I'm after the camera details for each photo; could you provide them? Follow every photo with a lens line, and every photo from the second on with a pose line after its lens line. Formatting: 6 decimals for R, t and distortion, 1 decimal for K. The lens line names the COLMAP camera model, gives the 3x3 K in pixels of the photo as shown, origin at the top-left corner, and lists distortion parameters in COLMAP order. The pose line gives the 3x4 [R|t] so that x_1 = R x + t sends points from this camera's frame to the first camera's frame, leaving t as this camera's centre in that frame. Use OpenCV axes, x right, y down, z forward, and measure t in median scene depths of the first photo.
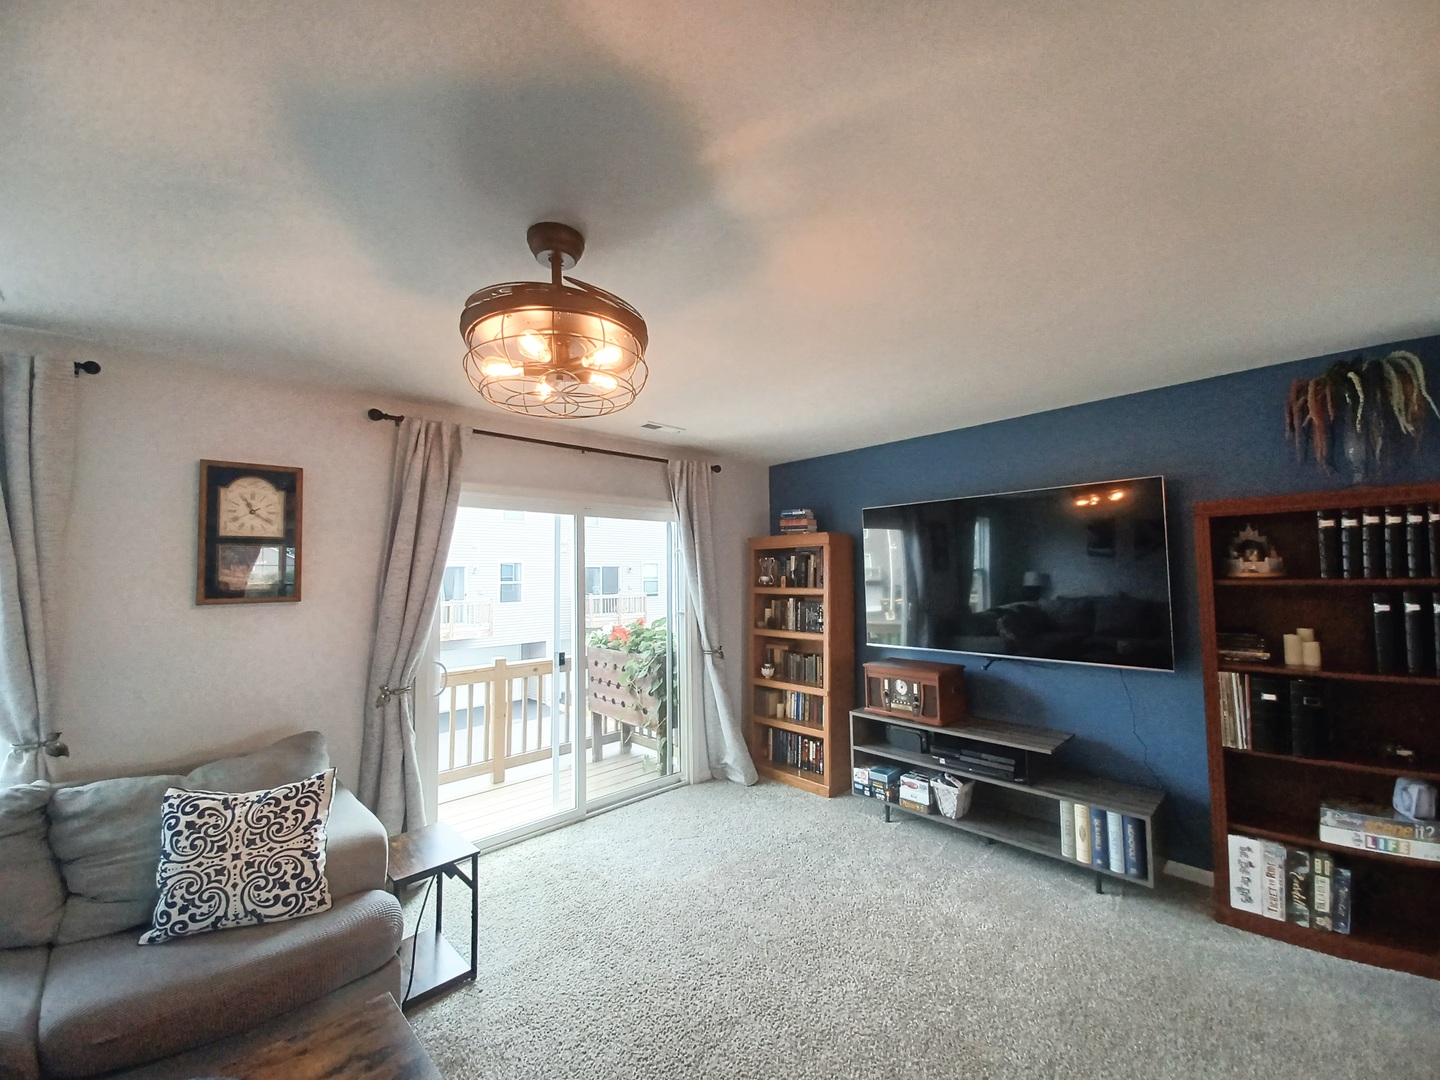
lens RADIAL K [[561.3, 0, 720.8], [0, 561.3, 547.5], [0, 0, 1]] dist [0.000930, -0.010099]
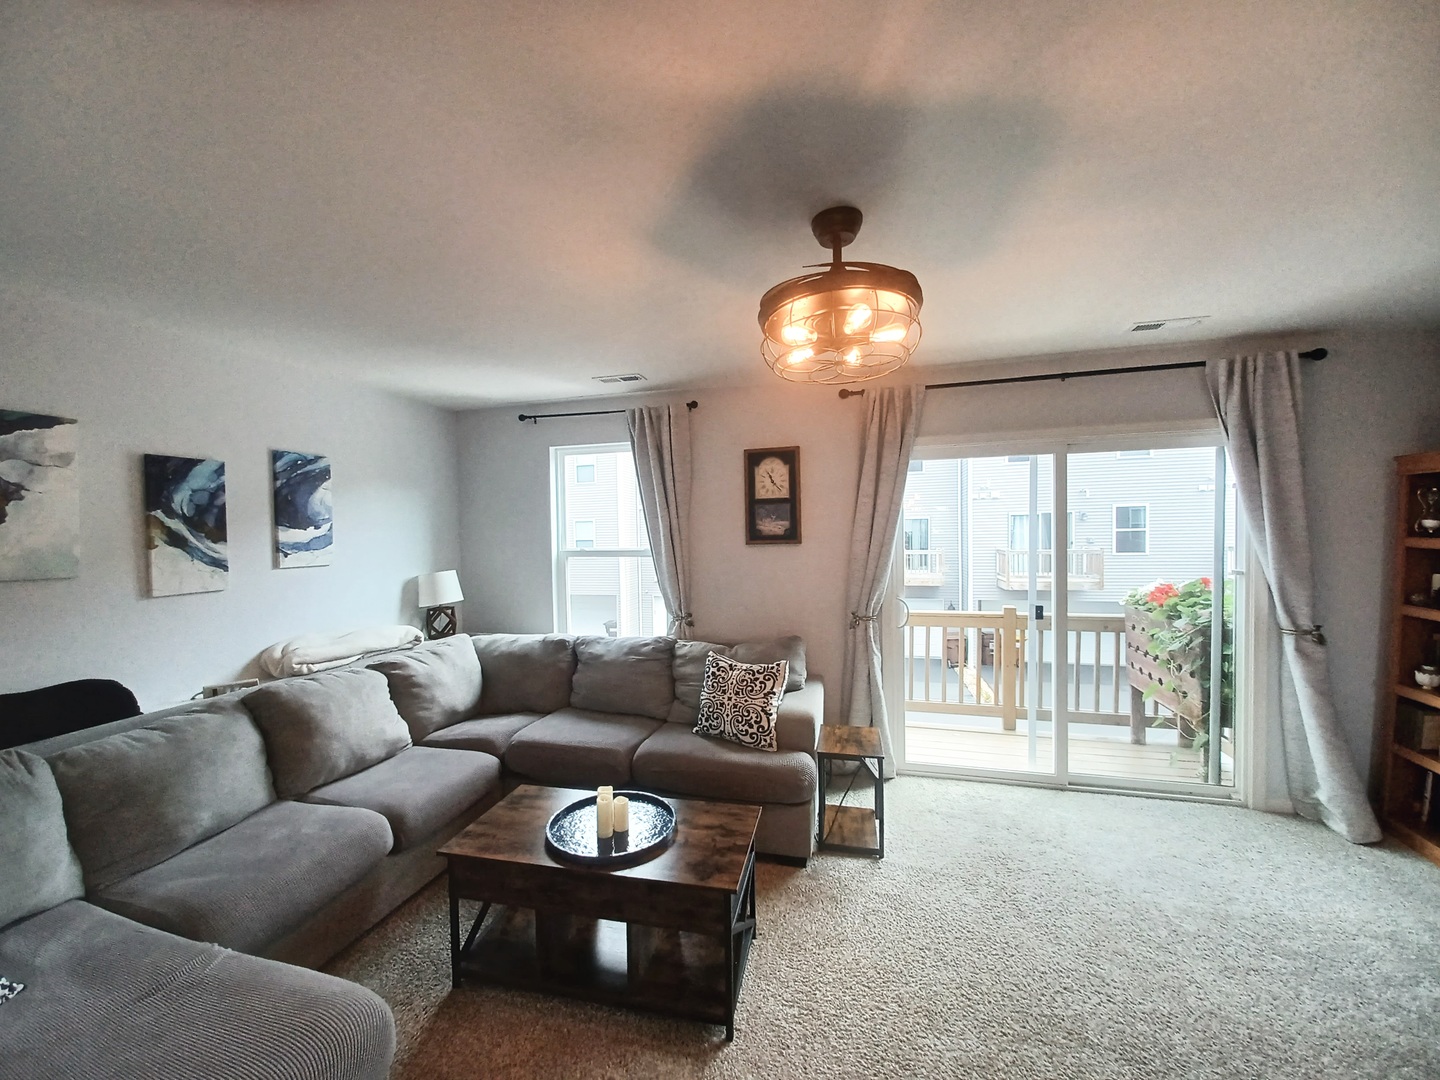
lens RADIAL K [[568.4, 0, 710.6], [0, 568.4, 549.5], [0, 0, 1]] dist [0.009781, -0.011254]
pose [[0.509592, 0.029791, -0.859901, 0.359394], [0.054043, 0.996319, 0.066544, 0.005241], [0.858718, -0.080382, 0.506106, 0.100836]]
